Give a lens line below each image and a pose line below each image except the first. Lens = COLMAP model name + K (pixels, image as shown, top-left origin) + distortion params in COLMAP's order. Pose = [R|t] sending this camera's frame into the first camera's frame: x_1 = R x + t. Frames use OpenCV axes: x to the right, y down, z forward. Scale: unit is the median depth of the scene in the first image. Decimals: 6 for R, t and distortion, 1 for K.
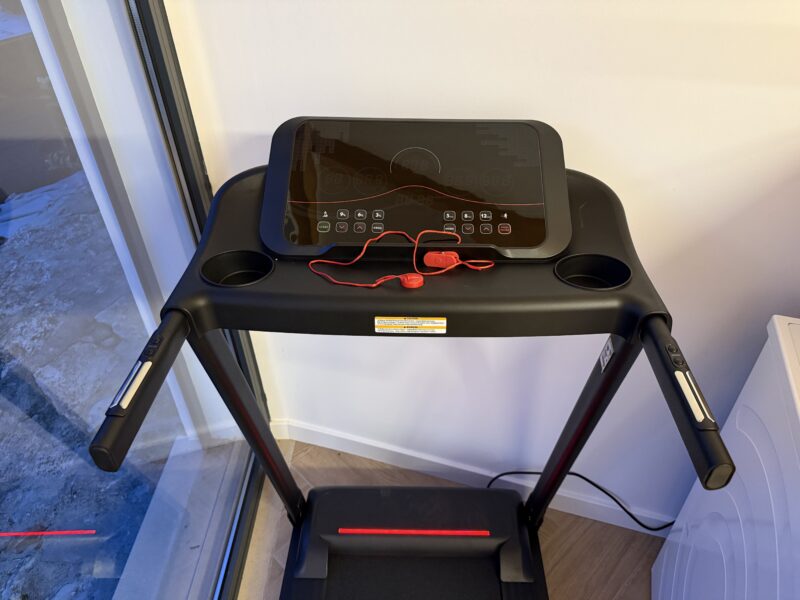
lens RADIAL K [[564.5, 0, 400.0], [0, 564.5, 300.0], [0, 0, 1]] dist [-0.001017, -0.002407]
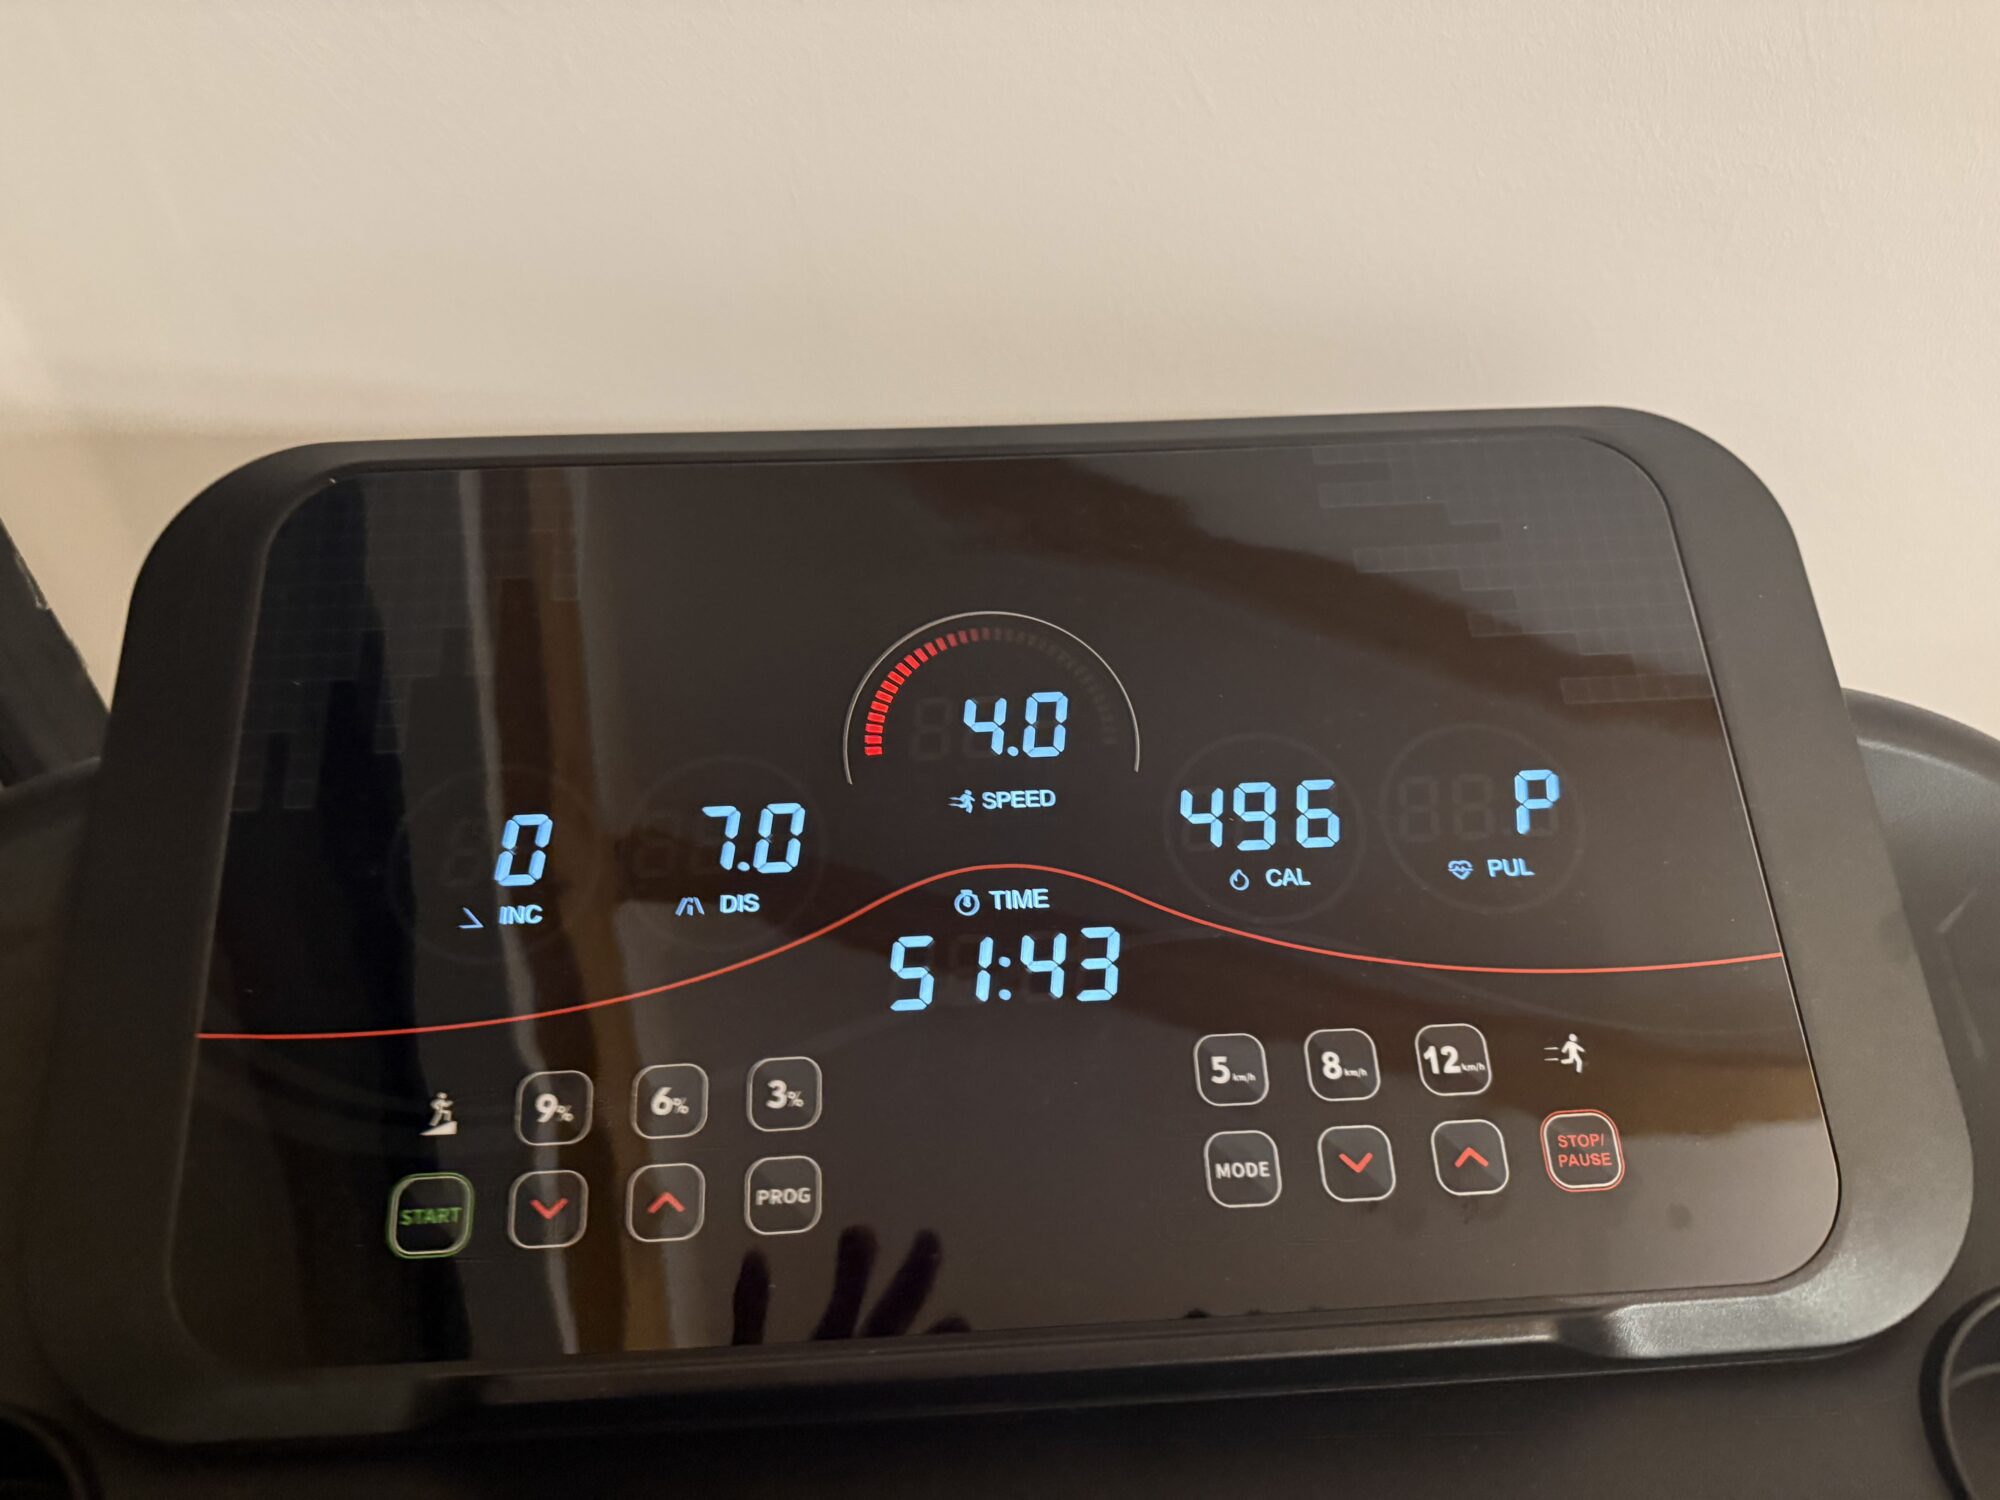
lens RADIAL K [[1411.3, 0, 1000.0], [0, 1411.3, 750.0], [0, 0, 1]] dist [-0.001017, -0.002407]
pose [[0.996536, -0.058963, 0.058639, 0.001946], [0.057082, 0.997815, 0.033261, -0.120940], [-0.060472, -0.029798, 0.997725, 0.284552]]
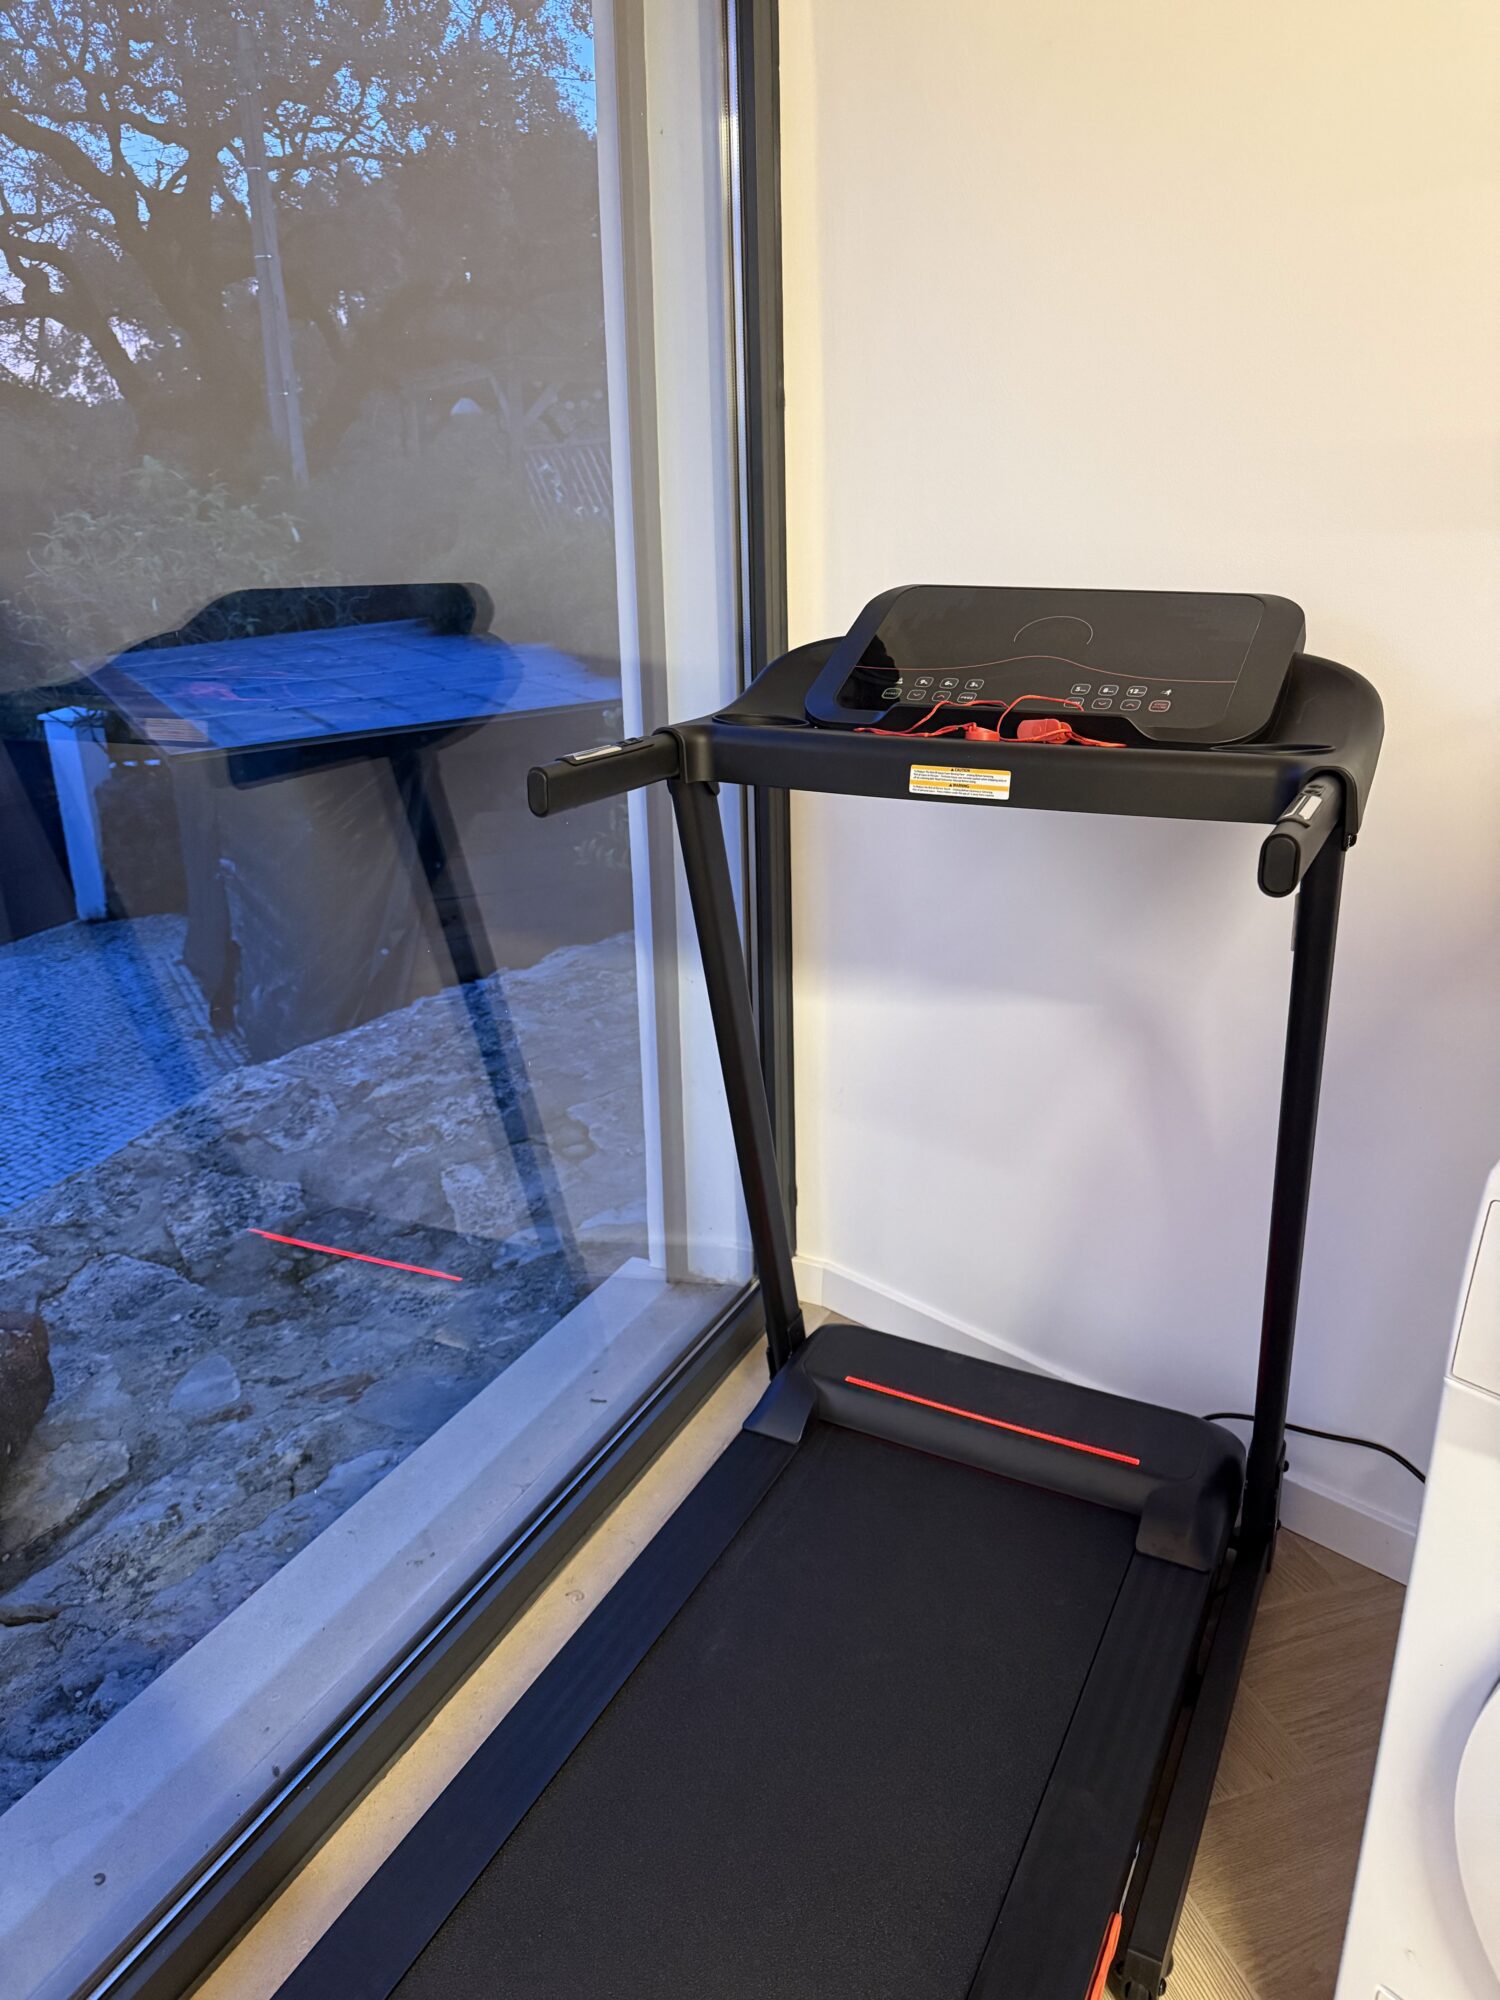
lens RADIAL K [[1348.0, 0, 750.0], [0, 1348.0, 1000.0], [0, 0, 1]] dist [0.208458, -0.320028]
pose [[0.900476, 0.153378, -0.406961, 0.209291], [-0.267367, 0.933263, -0.239865, 0.314322], [0.343012, 0.324801, 0.881389, -0.194866]]
